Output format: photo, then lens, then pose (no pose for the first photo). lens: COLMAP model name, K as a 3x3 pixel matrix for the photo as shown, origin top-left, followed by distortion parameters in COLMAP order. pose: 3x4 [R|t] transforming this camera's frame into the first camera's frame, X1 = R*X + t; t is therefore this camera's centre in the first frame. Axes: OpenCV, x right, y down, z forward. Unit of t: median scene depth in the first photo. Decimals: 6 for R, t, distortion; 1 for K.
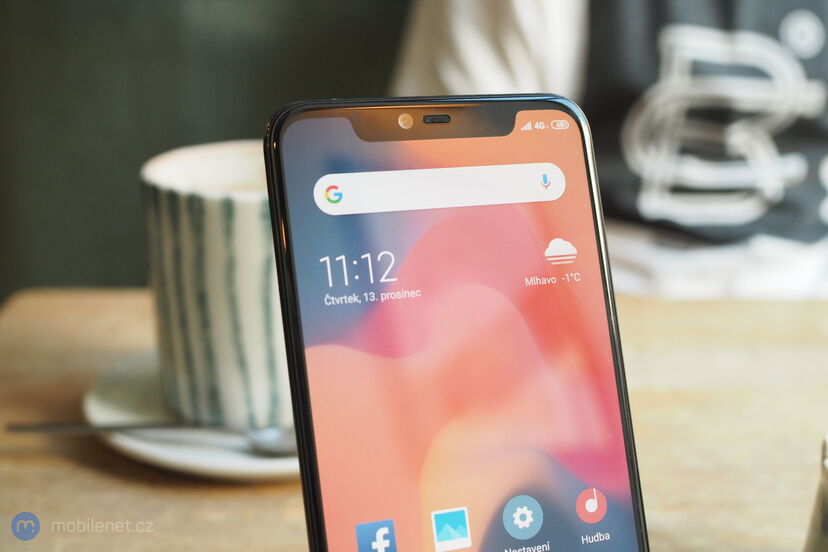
lens RADIAL K [[1089.8, 0, 414.0], [0, 1089.8, 276.0], [0, 0, 1]] dist [-0.030444, -0.006947]
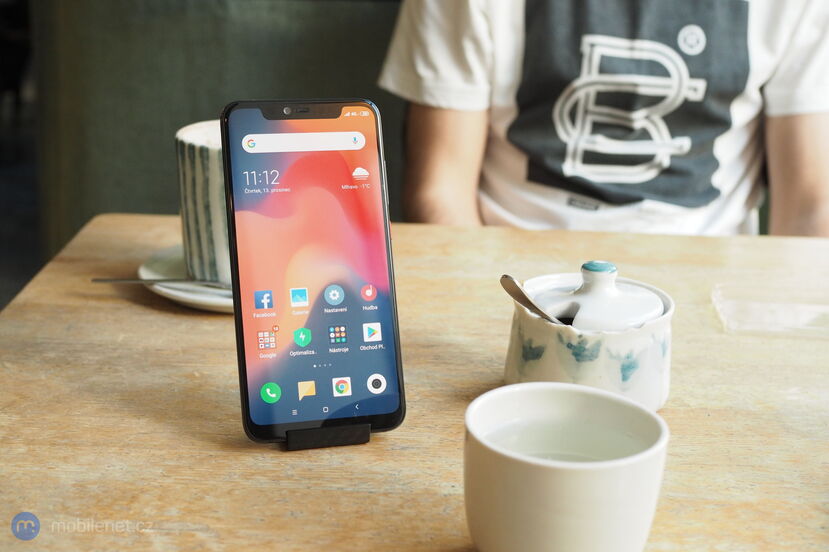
lens RADIAL K [[1177.4, 0, 414.5], [0, 1177.4, 276.0], [0, 0, 1]] dist [-0.017777, -0.016417]
pose [[0.997103, 0.031658, -0.069163, 0.285984], [-0.030540, 0.999386, 0.017174, 0.094570], [0.069664, -0.015012, 0.997458, -0.902356]]
